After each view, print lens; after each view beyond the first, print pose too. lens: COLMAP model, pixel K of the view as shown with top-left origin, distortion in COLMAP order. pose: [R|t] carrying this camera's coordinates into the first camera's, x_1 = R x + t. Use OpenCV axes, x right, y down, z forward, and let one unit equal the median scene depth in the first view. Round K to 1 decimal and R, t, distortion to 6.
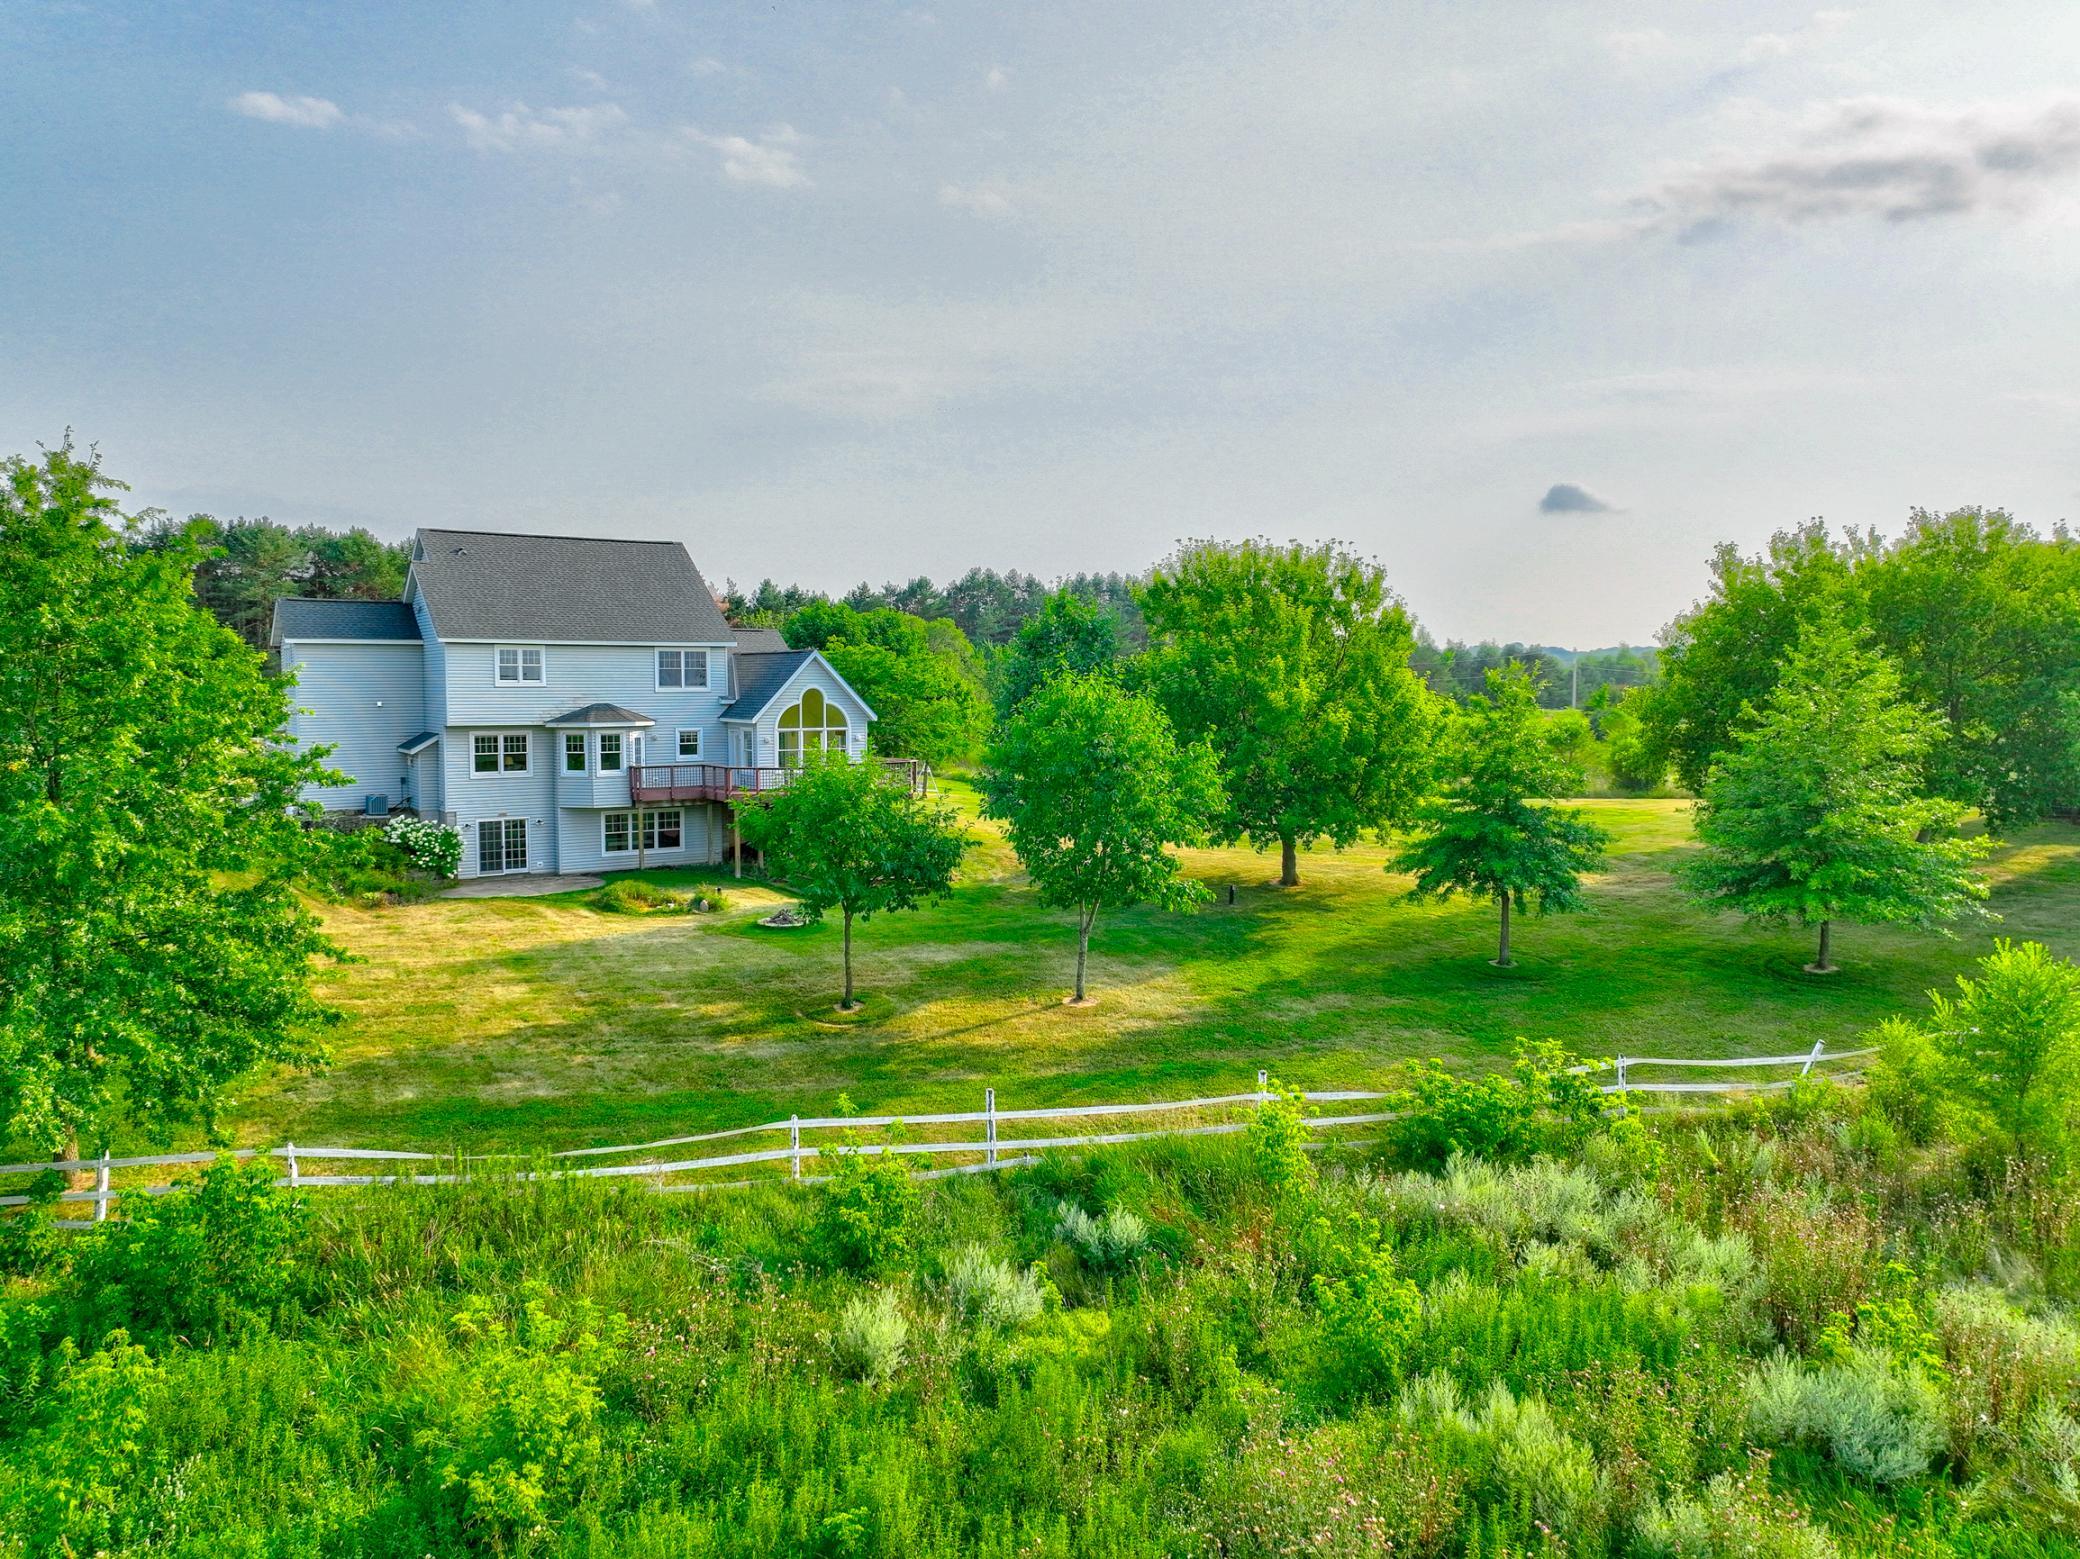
lens RADIAL K [[1459.2, 0, 1040.0], [0, 1459.2, 779.5], [0, 0, 1]] dist [-0.003719, 0.019625]
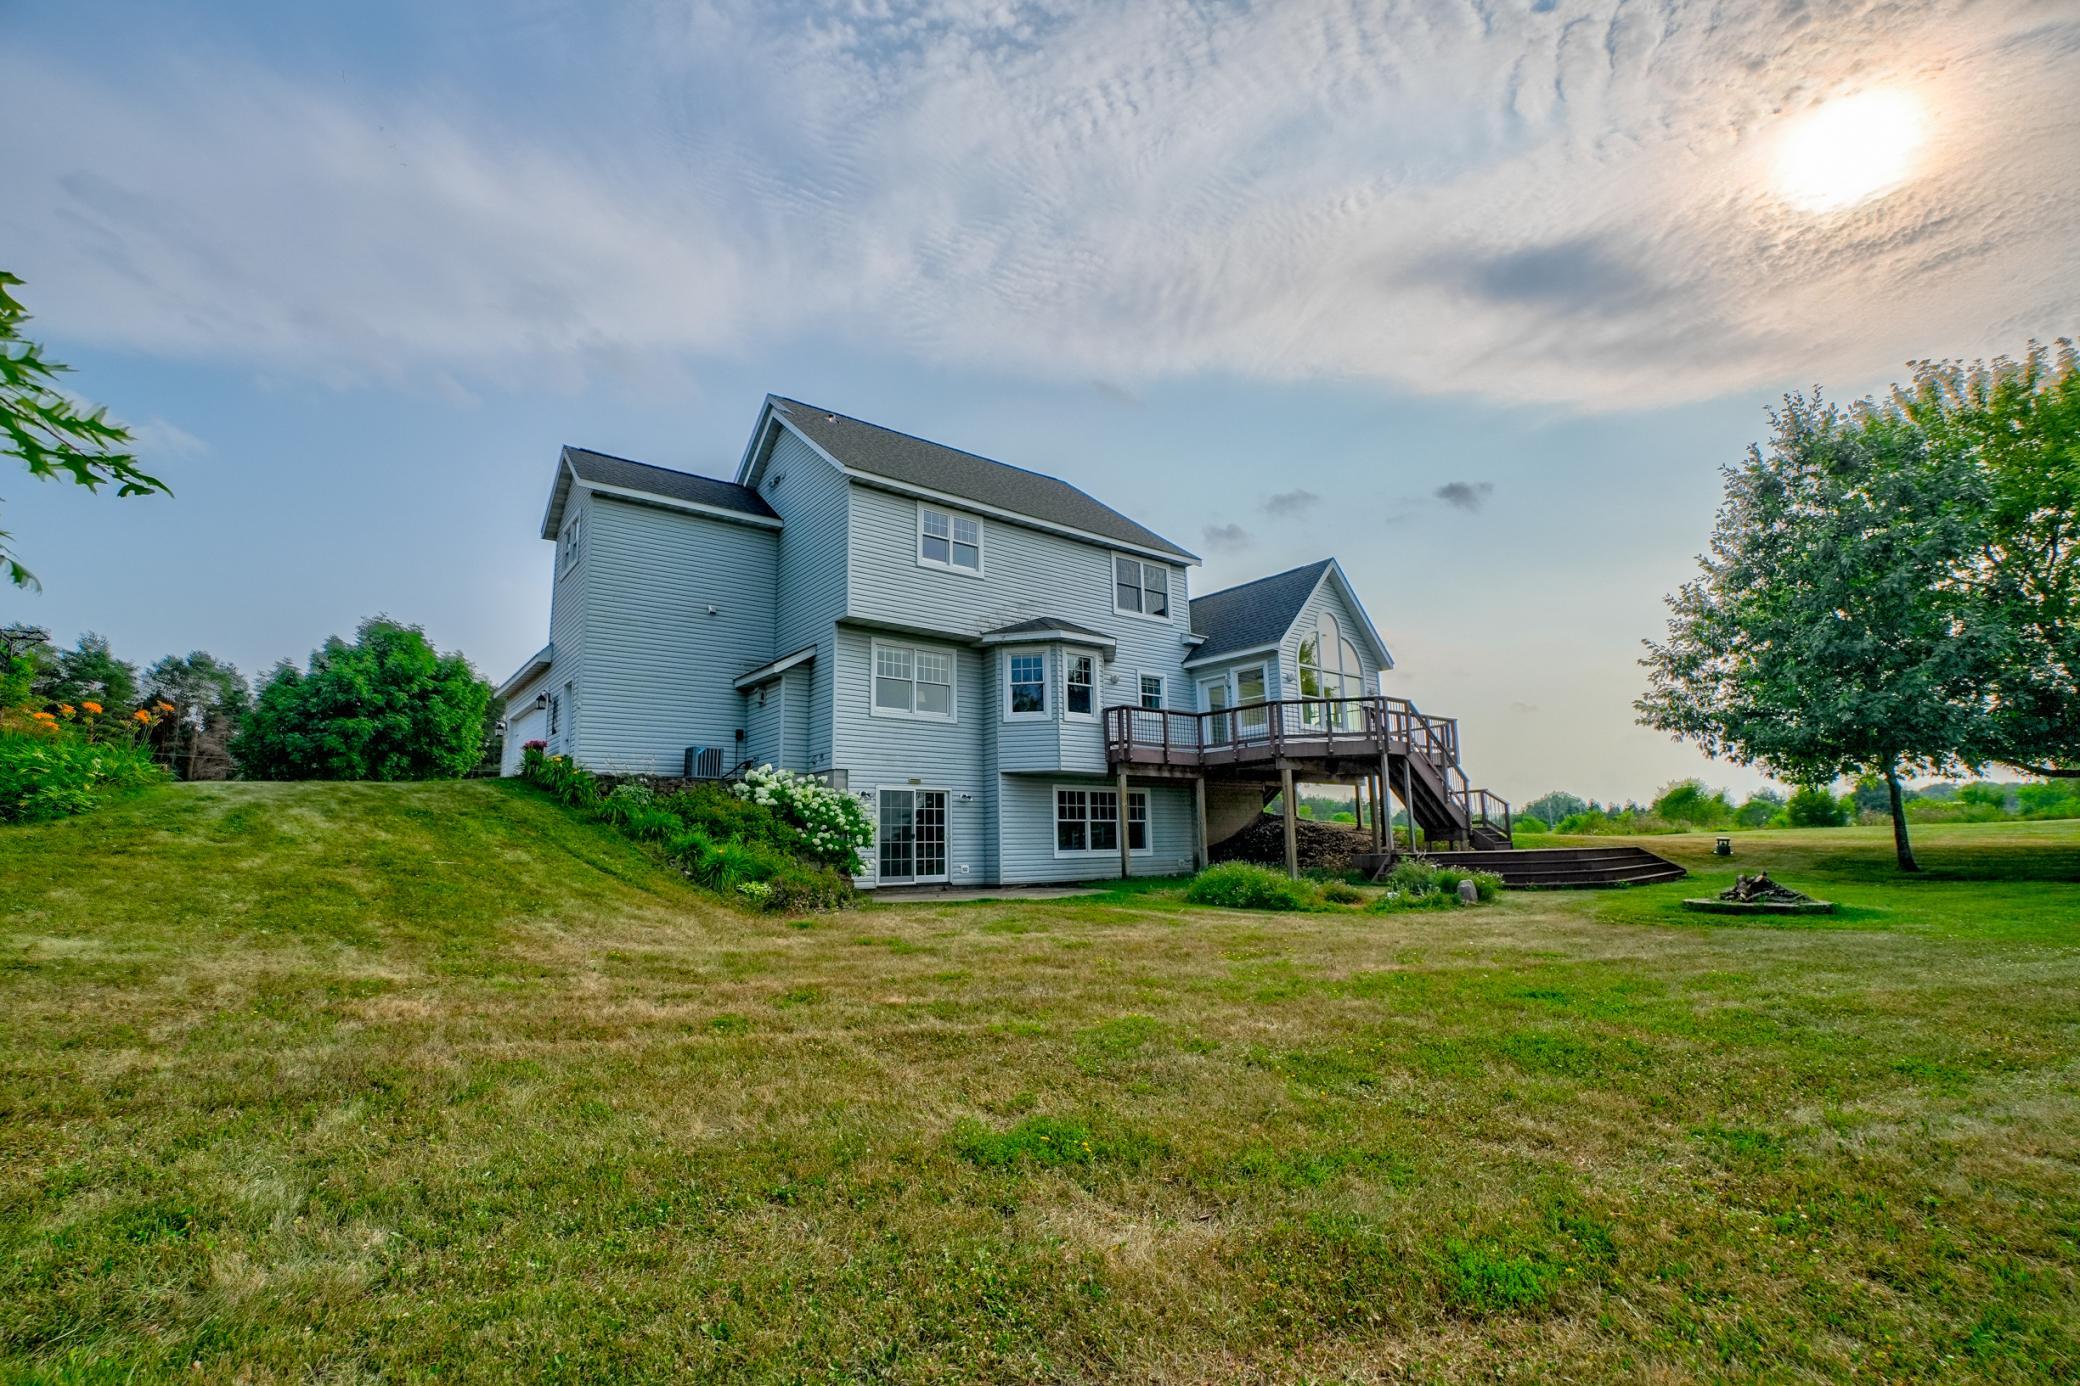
lens RADIAL K [[855.7, 0, 972.2], [0, 855.7, 732.5], [0, 0, 1]] dist [-0.000138, -0.000044]
pose [[0.998949, -0.009356, 0.044876, -0.357454], [0.018714, 0.976892, -0.212914, 0.078986], [-0.041847, 0.213530, 0.976040, 0.648842]]
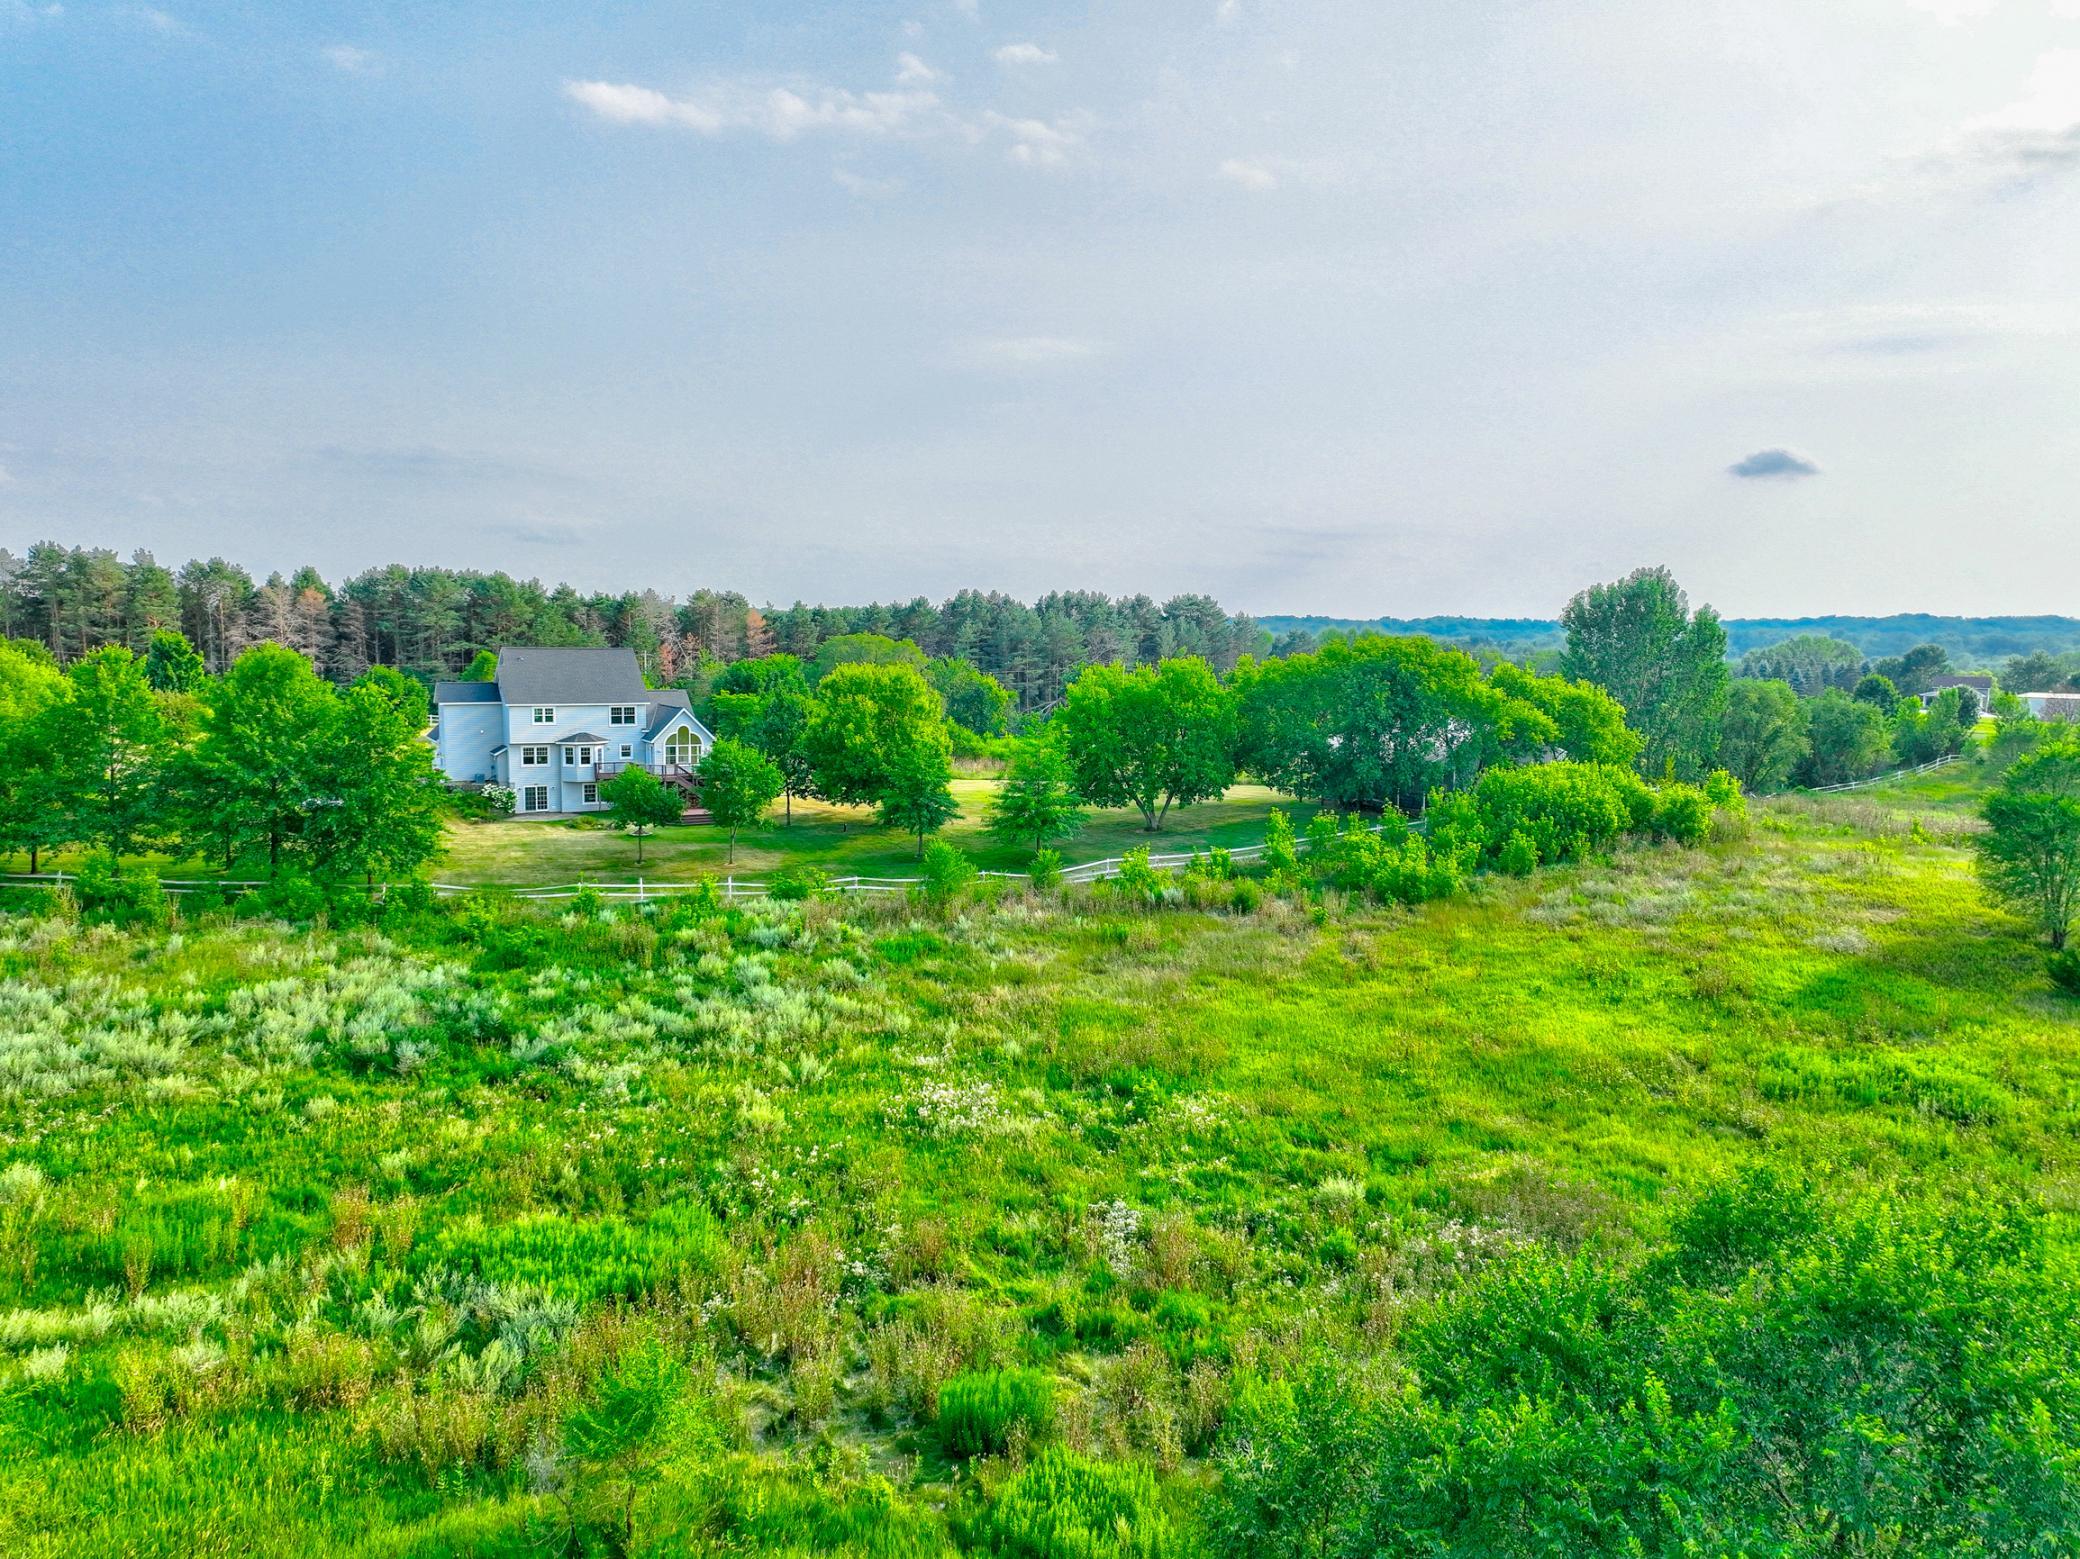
lens RADIAL K [[1459.2, 0, 1040.0], [0, 1459.2, 779.5], [0, 0, 1]] dist [-0.003719, 0.019625]
pose [[0.994939, 0.019926, -0.098482, 0.577527], [-0.017229, 0.999455, 0.028167, -0.055713], [0.098989, -0.026327, 0.994740, -1.056935]]
